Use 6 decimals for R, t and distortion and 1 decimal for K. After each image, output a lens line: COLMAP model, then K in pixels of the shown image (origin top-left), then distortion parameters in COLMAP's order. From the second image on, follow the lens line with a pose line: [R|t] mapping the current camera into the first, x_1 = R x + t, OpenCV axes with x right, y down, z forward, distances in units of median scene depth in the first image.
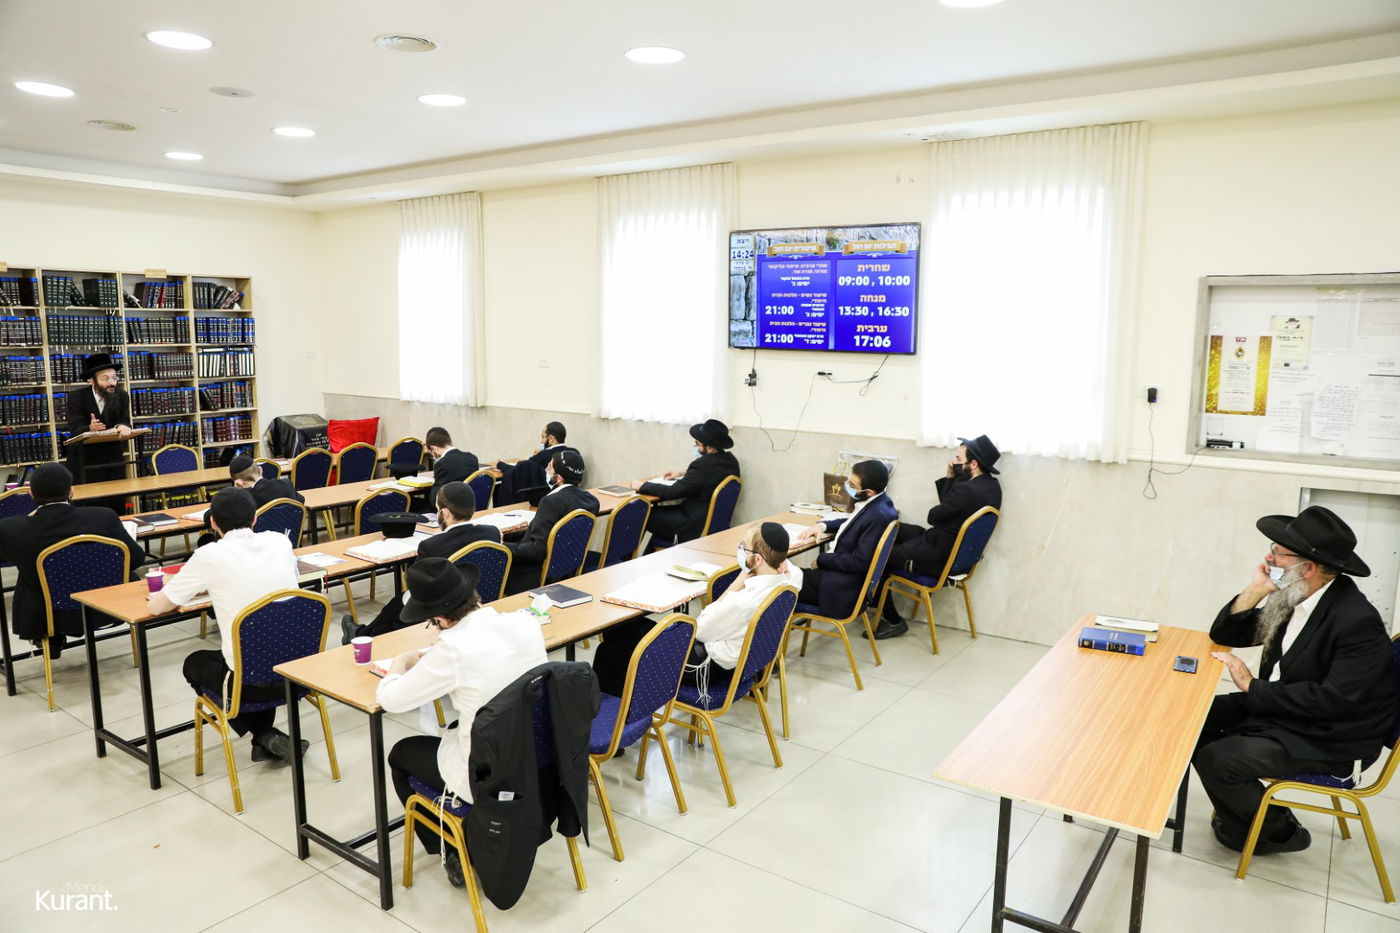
lens RADIAL K [[940.2, 0, 700.0], [0, 940.2, 466.5], [0, 0, 1]] dist [-0.097824, 0.080246]
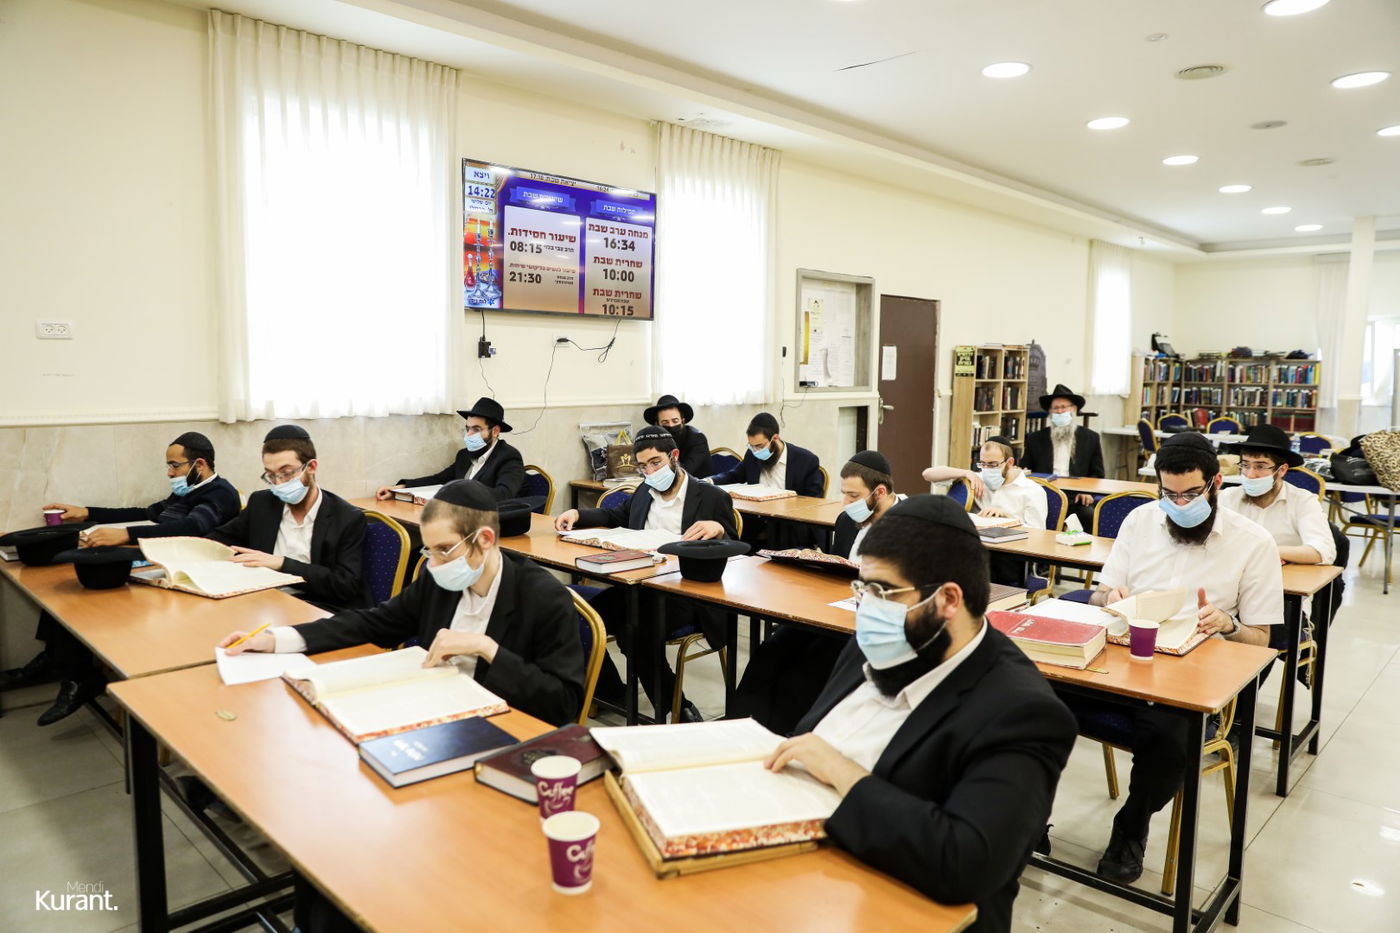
lens RADIAL K [[968.5, 0, 700.0], [0, 968.5, 466.5], [0, 0, 1]] dist [-0.090876, 0.070496]
pose [[0.155273, -0.110213, 0.981704, -0.718475], [0.139117, 0.986293, 0.088724, -0.040314], [-0.978027, 0.122796, 0.168477, 0.674391]]
